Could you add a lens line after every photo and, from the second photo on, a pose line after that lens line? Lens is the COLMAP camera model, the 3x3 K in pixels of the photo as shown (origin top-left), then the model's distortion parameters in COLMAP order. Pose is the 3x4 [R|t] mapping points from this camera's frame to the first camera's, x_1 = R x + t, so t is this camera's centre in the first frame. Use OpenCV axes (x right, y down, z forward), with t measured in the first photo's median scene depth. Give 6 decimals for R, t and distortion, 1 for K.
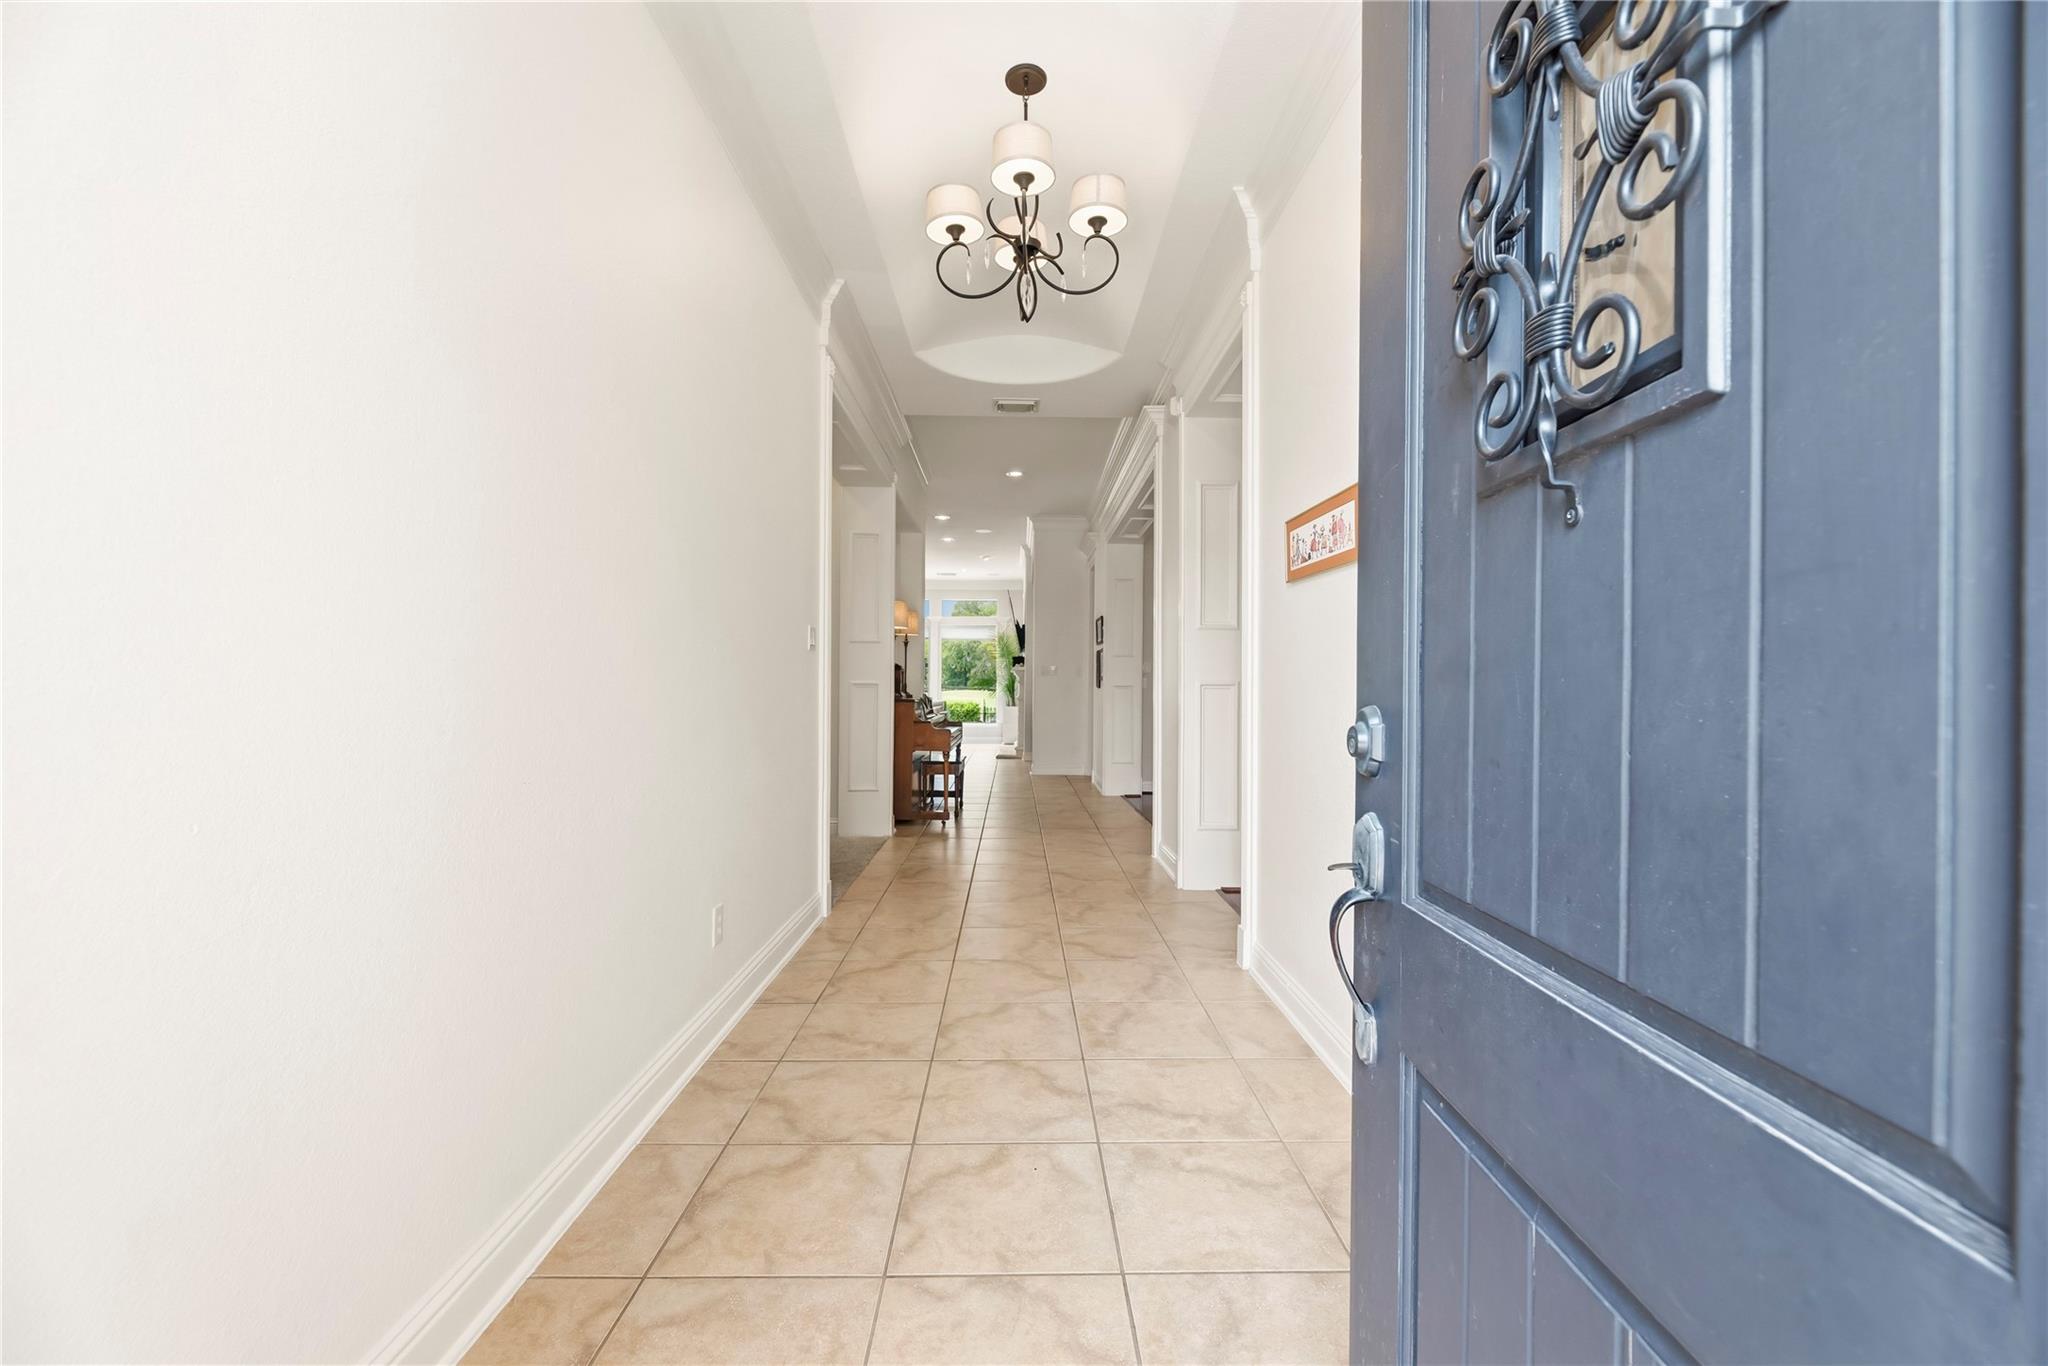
lens RADIAL K [[818.9, 0, 1038.1], [0, 818.9, 686.4], [0, 0, 1]] dist [0.001340, 0.000161]
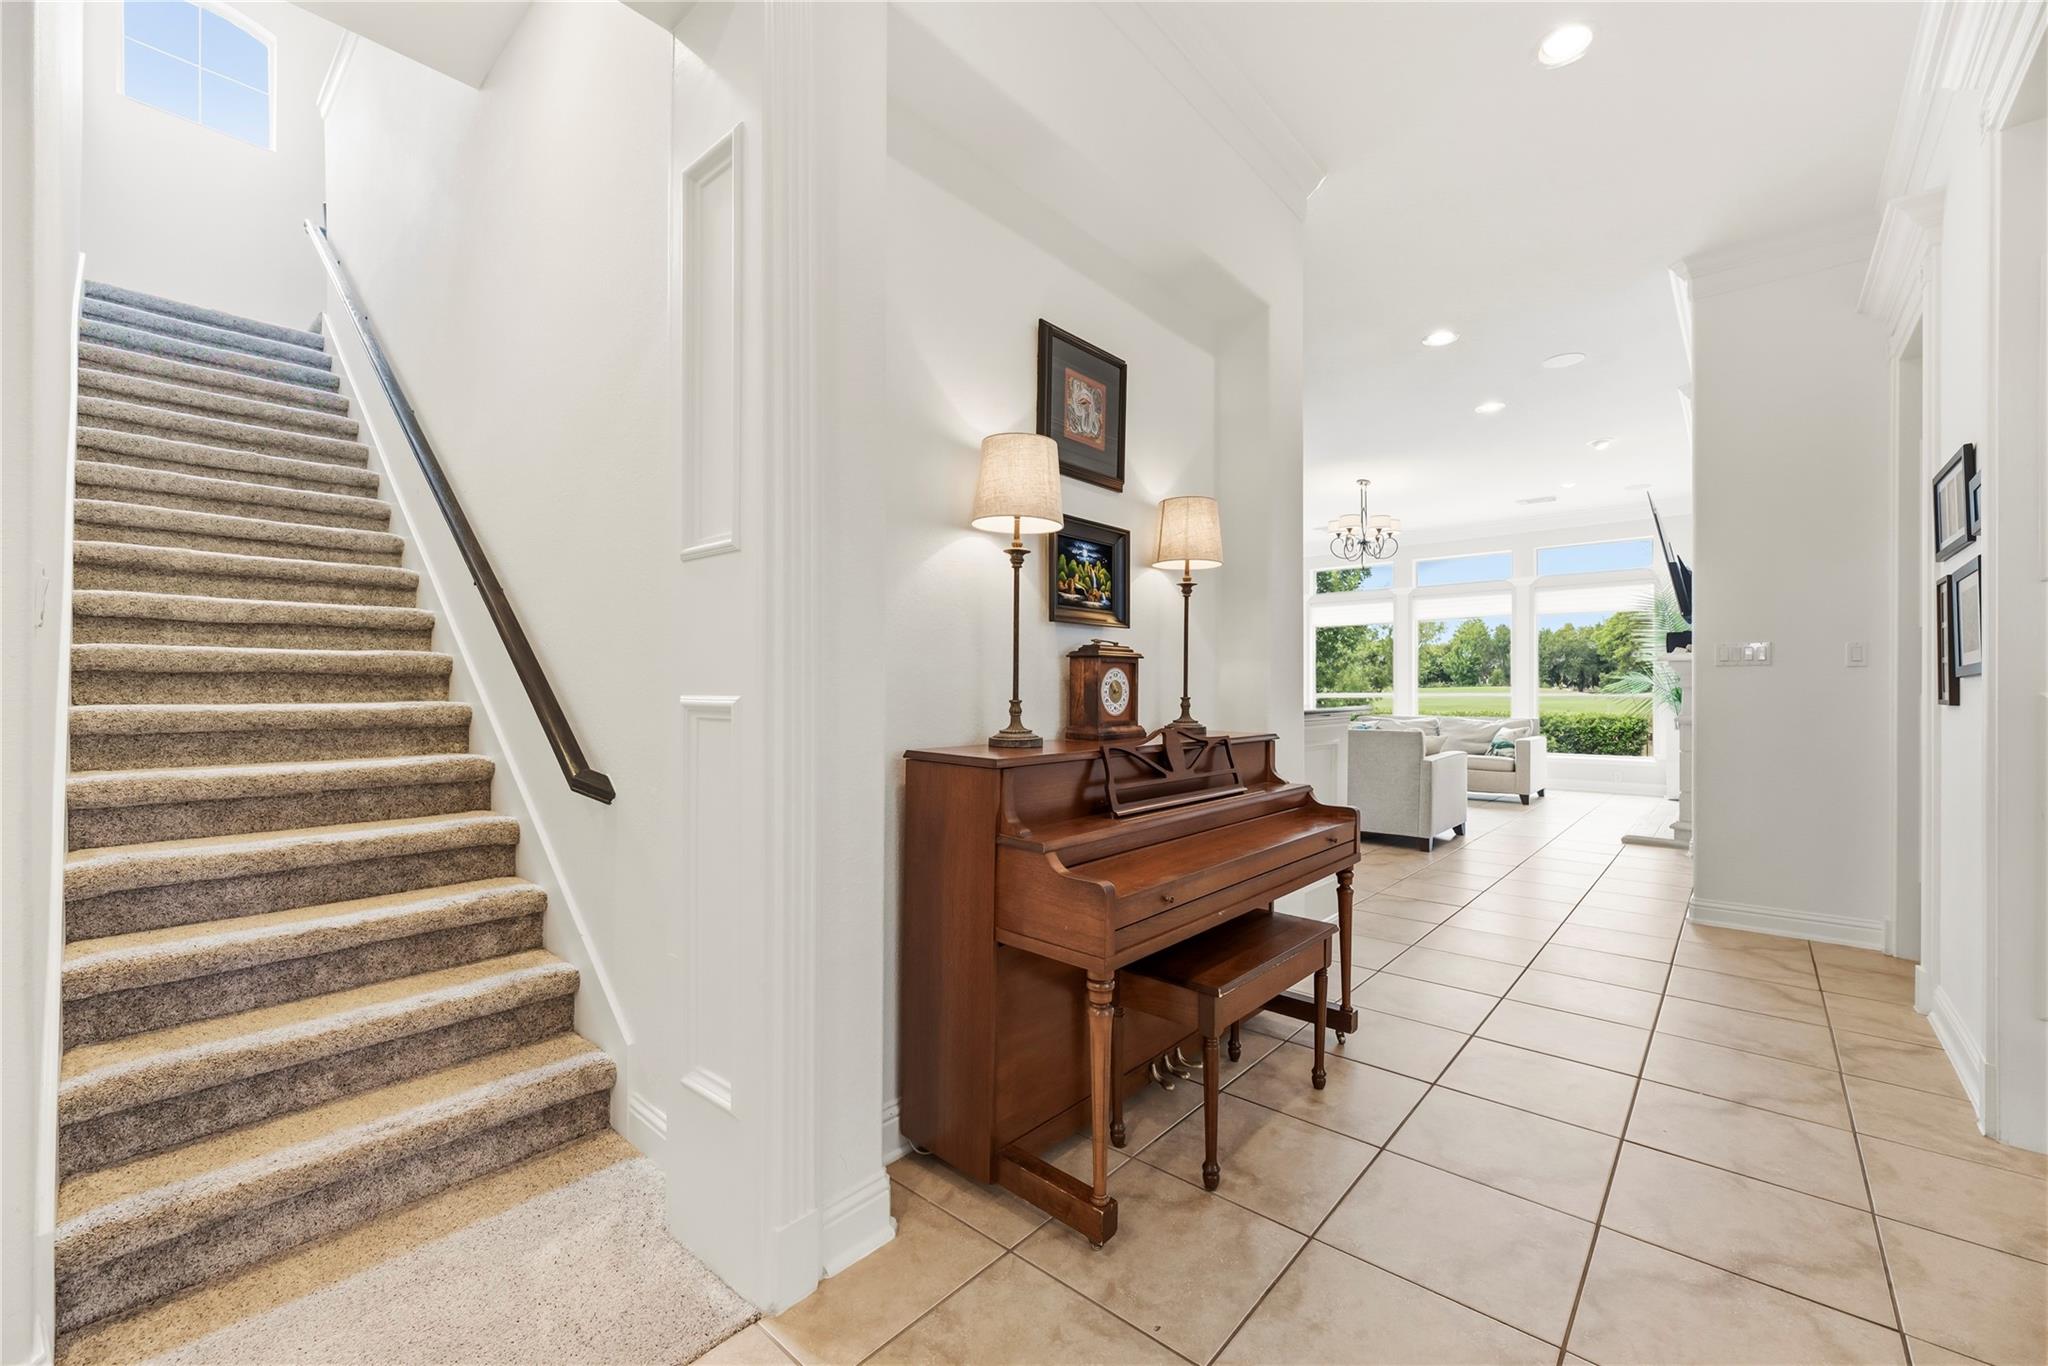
lens RADIAL K [[818.9, 0, 1038.1], [0, 818.9, 686.4], [0, 0, 1]] dist [0.001340, 0.000161]
pose [[0.738195, -0.008518, -0.674534, 0.025737], [0.005325, 0.999963, -0.006799, -0.004042], [0.674566, 0.001427, 0.738213, 0.463768]]
